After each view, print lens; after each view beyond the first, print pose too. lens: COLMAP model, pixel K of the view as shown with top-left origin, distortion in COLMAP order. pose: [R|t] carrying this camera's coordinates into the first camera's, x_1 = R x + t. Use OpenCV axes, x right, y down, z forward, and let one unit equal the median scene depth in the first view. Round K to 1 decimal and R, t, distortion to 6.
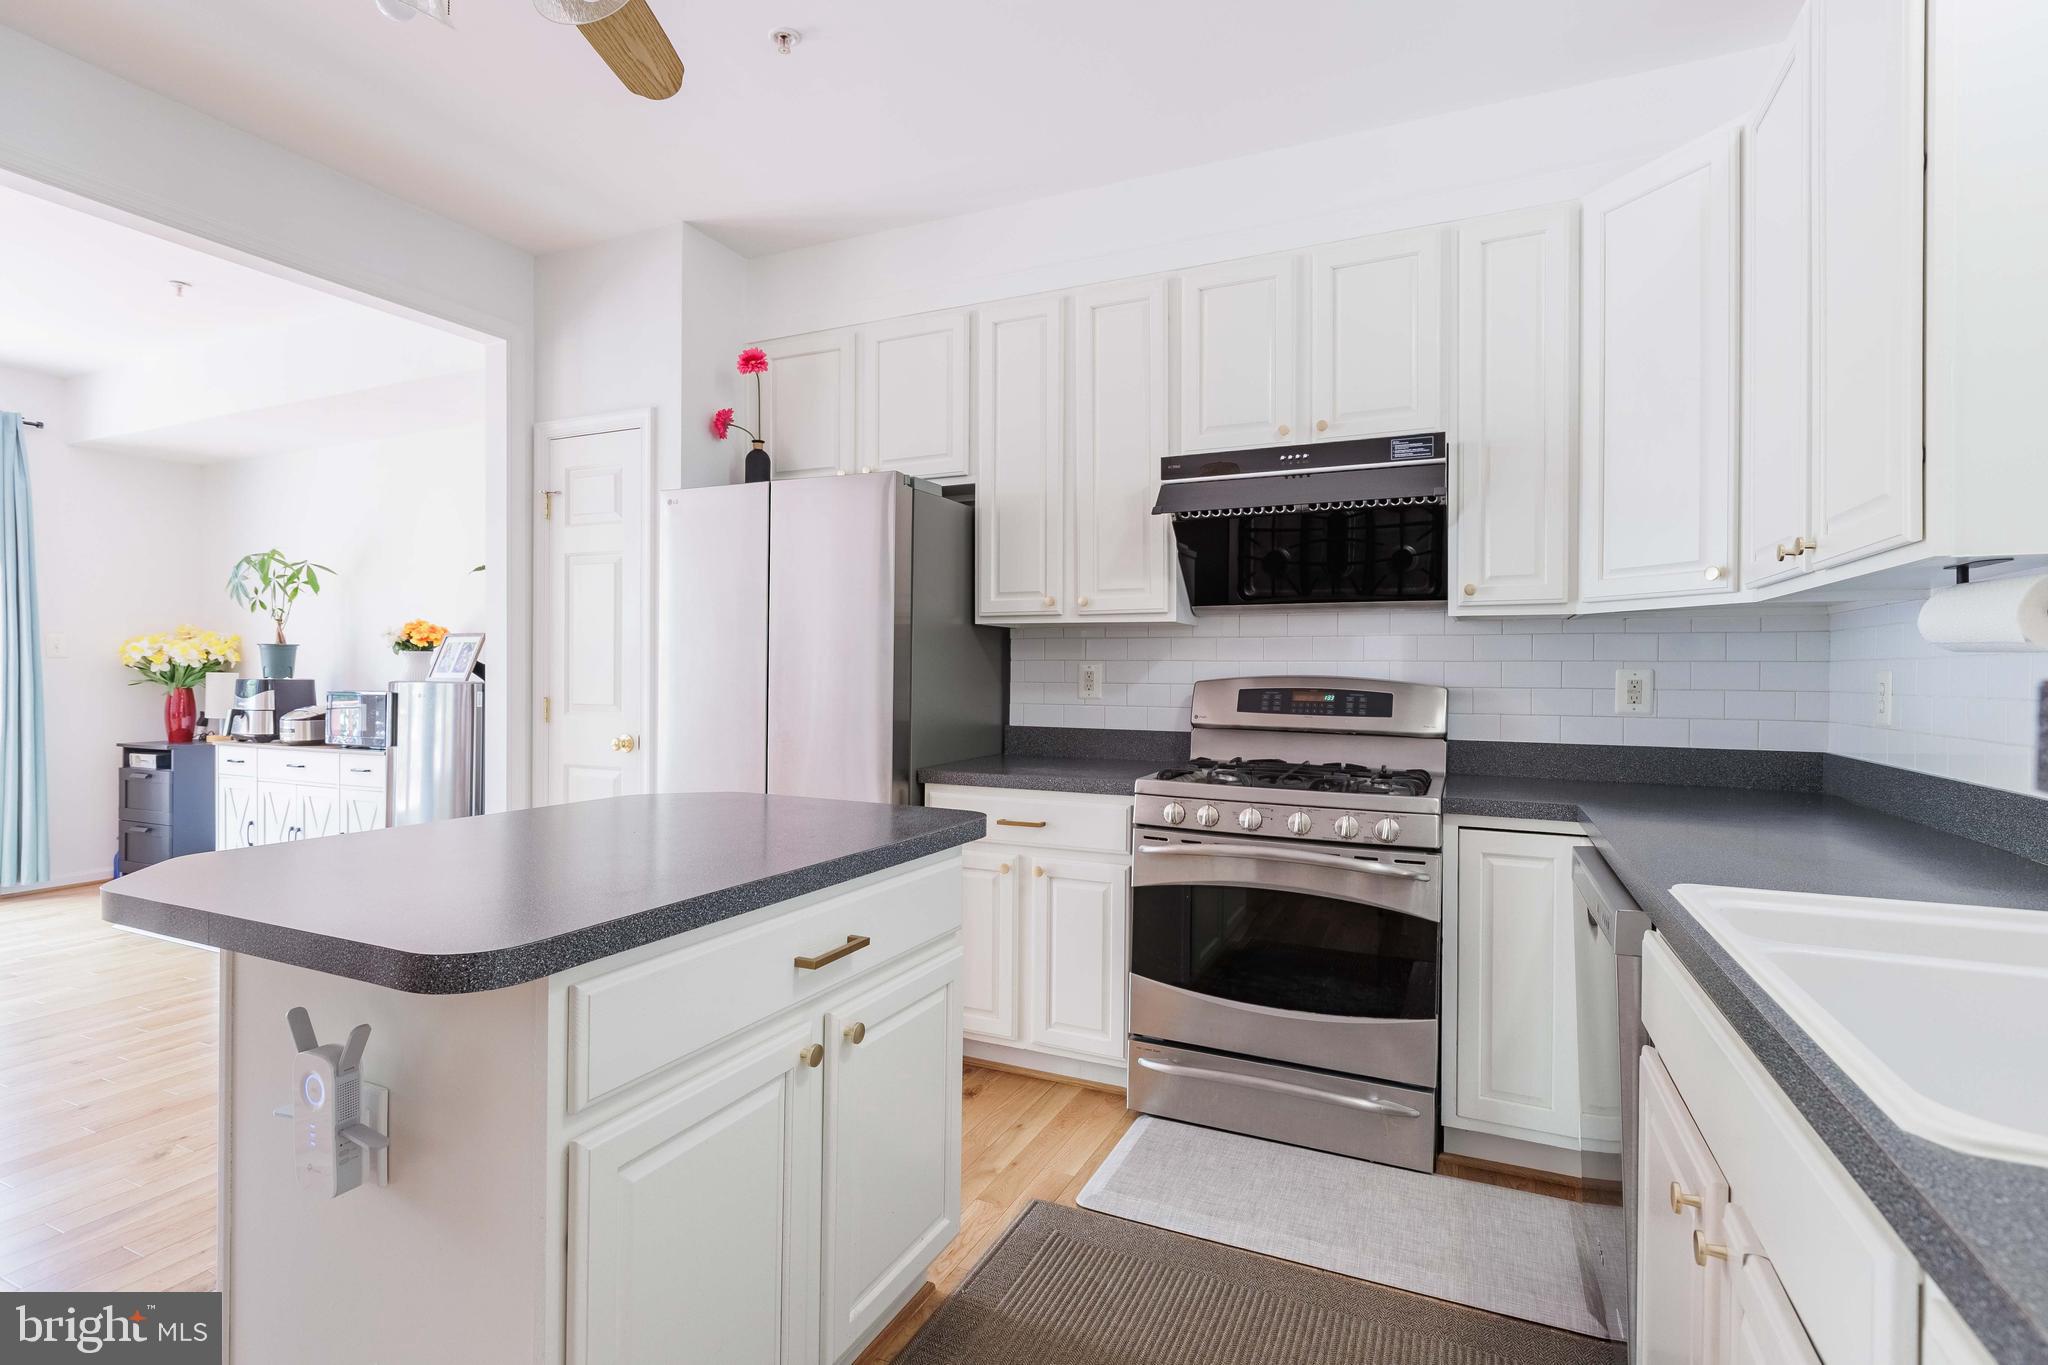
lens RADIAL K [[976.8, 0, 1025.5], [0, 976.8, 675.1], [0, 0, 1]] dist [-0.005701, 0.000484]
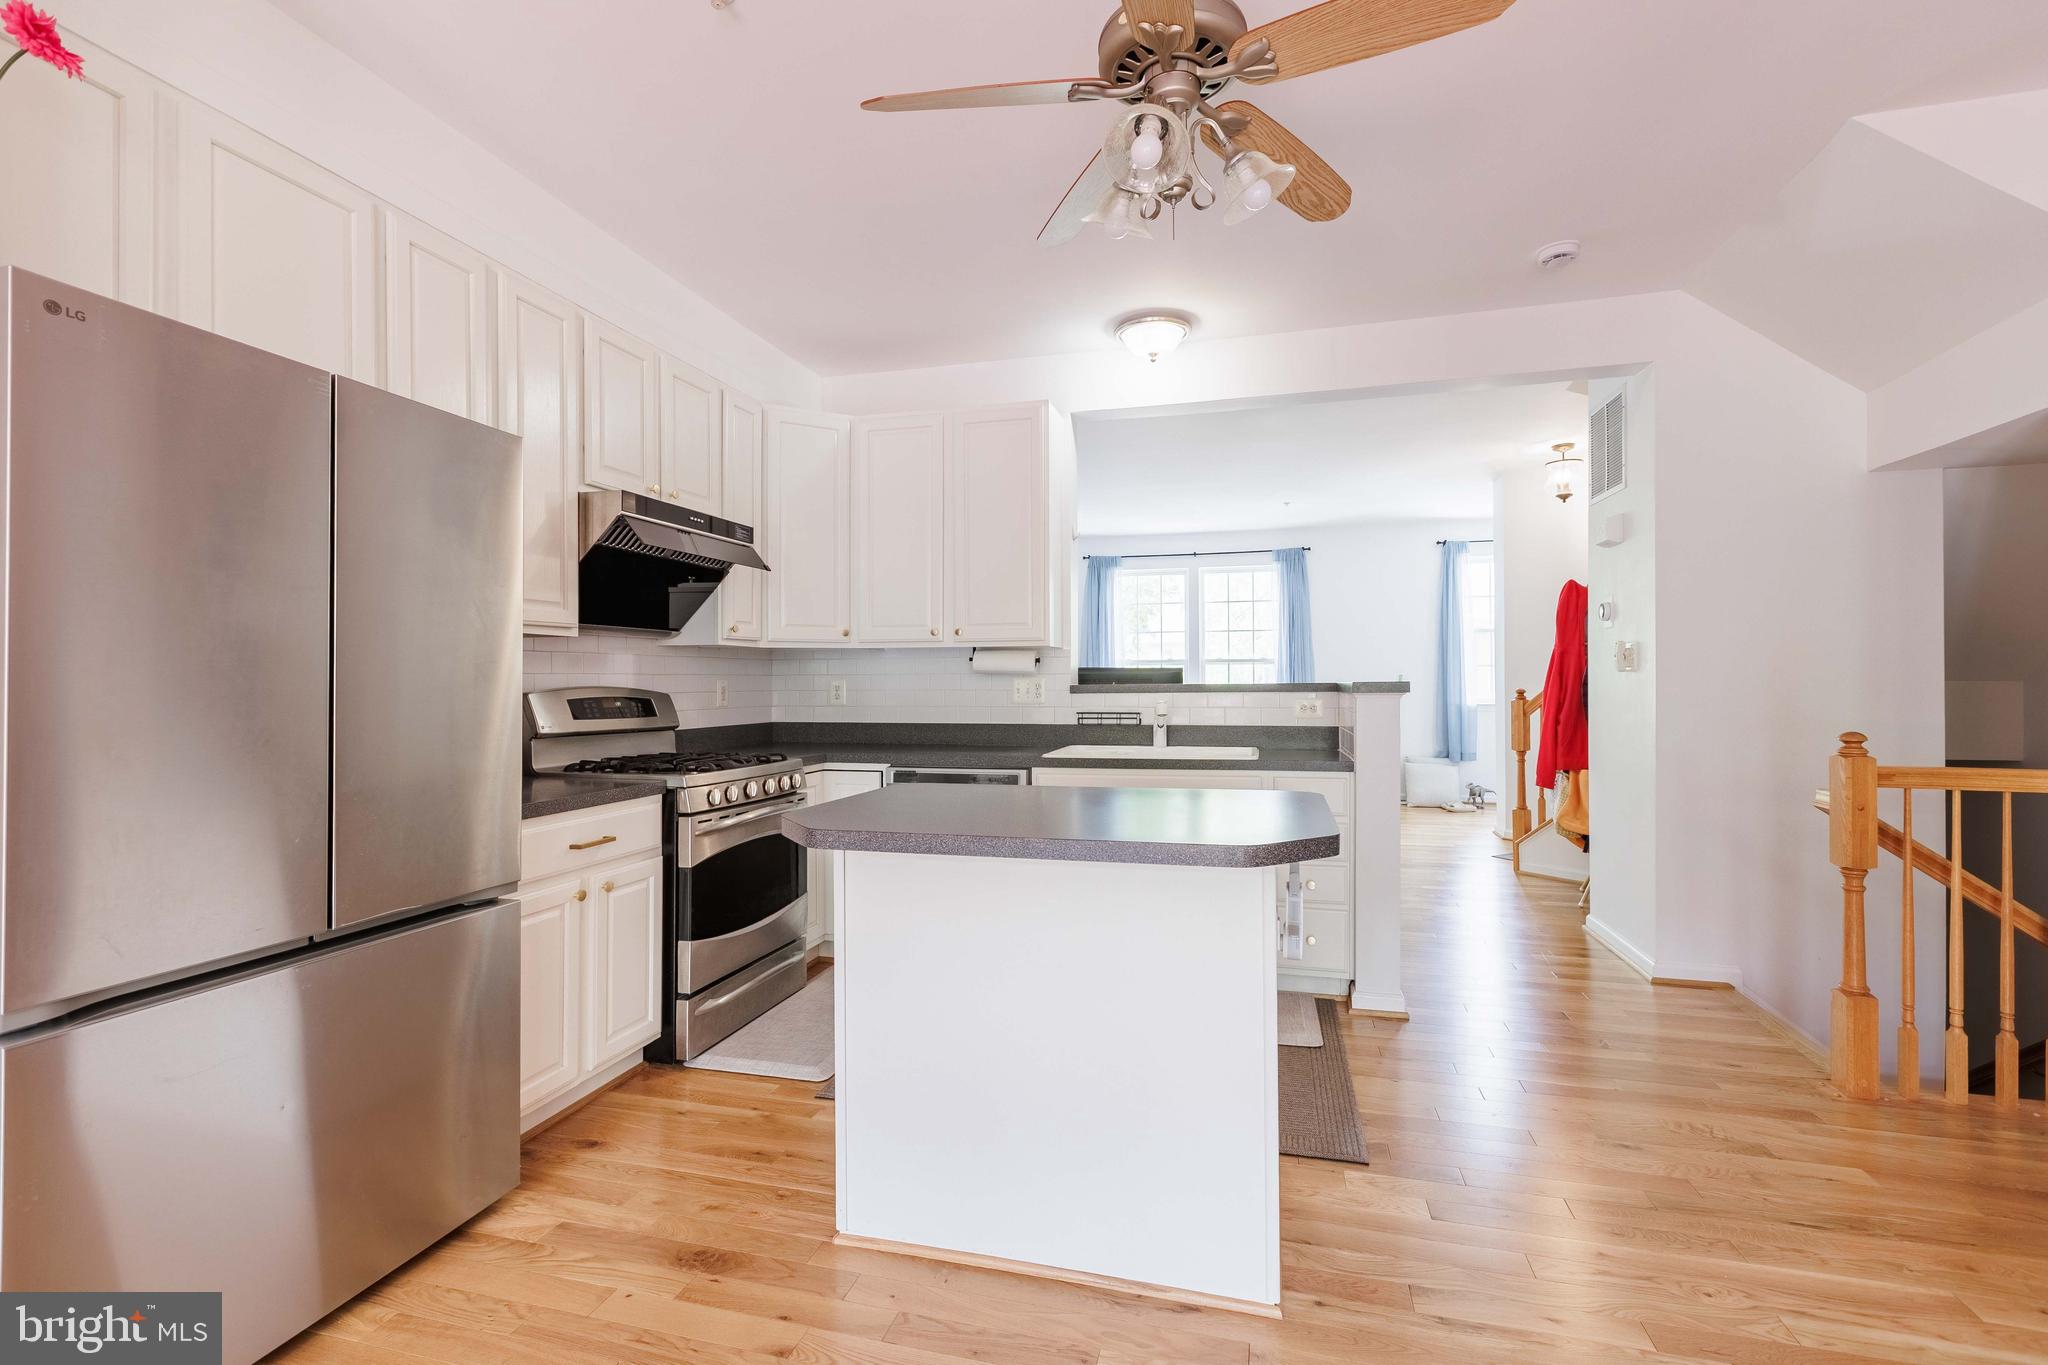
lens RADIAL K [[909.9, 0, 1022.7], [0, 909.9, 678.4], [0, 0, 1]] dist [-0.004206, 0.000026]
pose [[-0.166254, -0.003387, 0.986077, -0.924078], [0.006611, 0.999968, 0.004549, -0.011011], [-0.986061, 0.007275, -0.166226, 0.706207]]
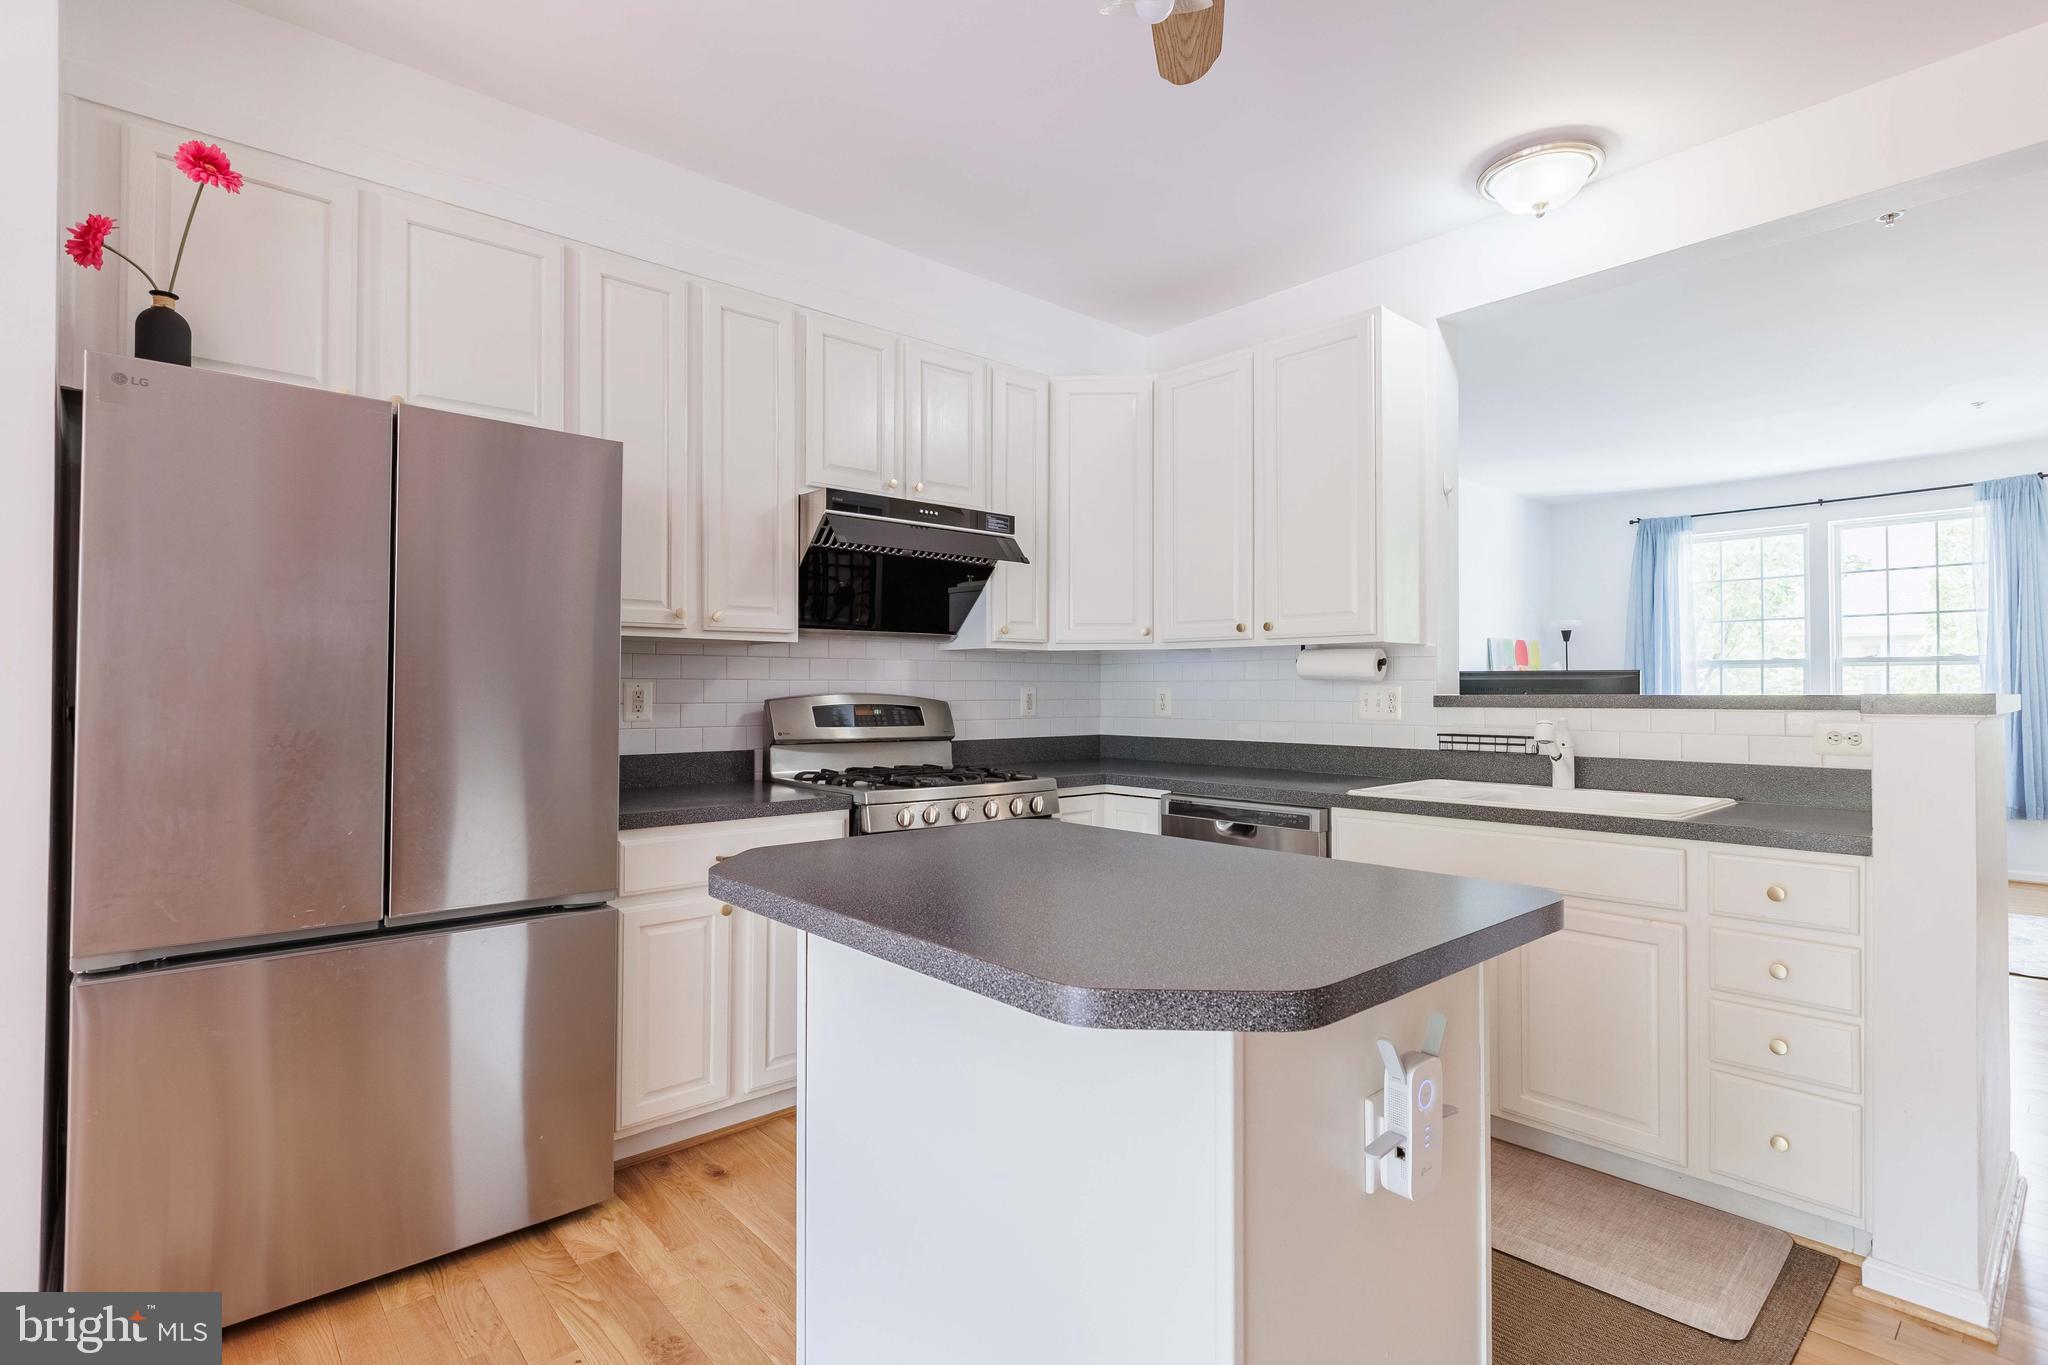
lens RADIAL K [[976.8, 0, 1025.5], [0, 976.8, 675.1], [0, 0, 1]] dist [-0.005701, 0.000484]
pose [[0.399082, 0.006748, 0.916891, -0.719501], [0.006313, 0.999929, -0.010106, -0.008196], [-0.916894, 0.009821, 0.399011, 0.373861]]
